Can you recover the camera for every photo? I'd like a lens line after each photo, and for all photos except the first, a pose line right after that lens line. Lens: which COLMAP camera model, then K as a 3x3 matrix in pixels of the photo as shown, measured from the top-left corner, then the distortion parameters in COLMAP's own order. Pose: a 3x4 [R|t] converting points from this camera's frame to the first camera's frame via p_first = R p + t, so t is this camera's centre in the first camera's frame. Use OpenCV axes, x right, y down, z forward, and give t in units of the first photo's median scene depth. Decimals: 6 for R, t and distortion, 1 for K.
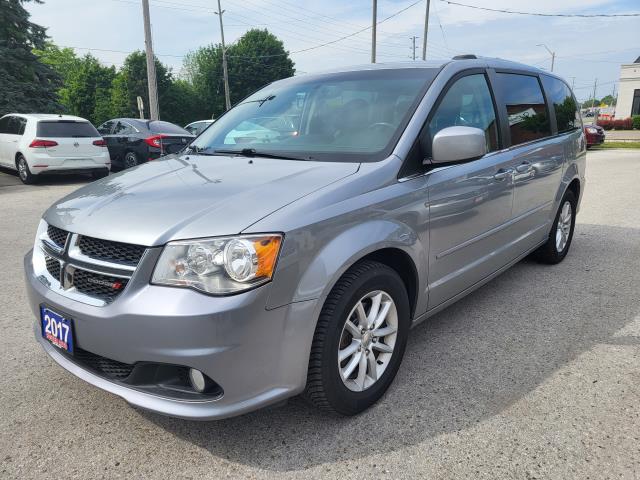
lens RADIAL K [[482.4, 0, 317.0], [0, 482.4, 237.6], [0, 0, 1]] dist [0.028233, 0.000316]
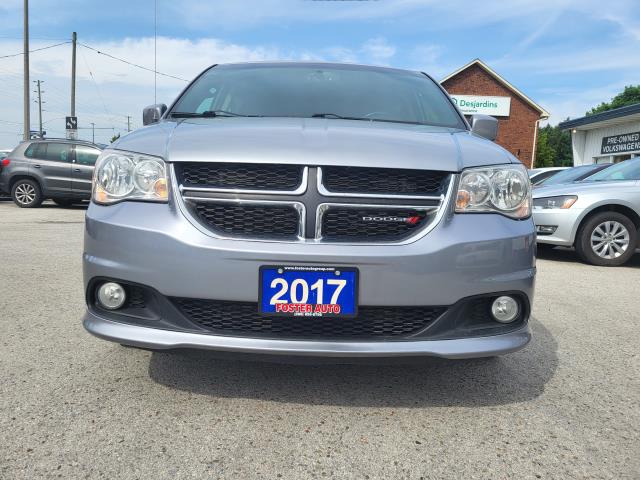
lens RADIAL K [[482.4, 0, 317.0], [0, 482.4, 237.6], [0, 0, 1]] dist [0.028233, 0.000316]
pose [[0.773834, -0.032460, 0.632556, -1.054446], [0.096489, 0.993071, -0.067079, 0.167333], [-0.625996, 0.112943, 0.771604, 0.452478]]
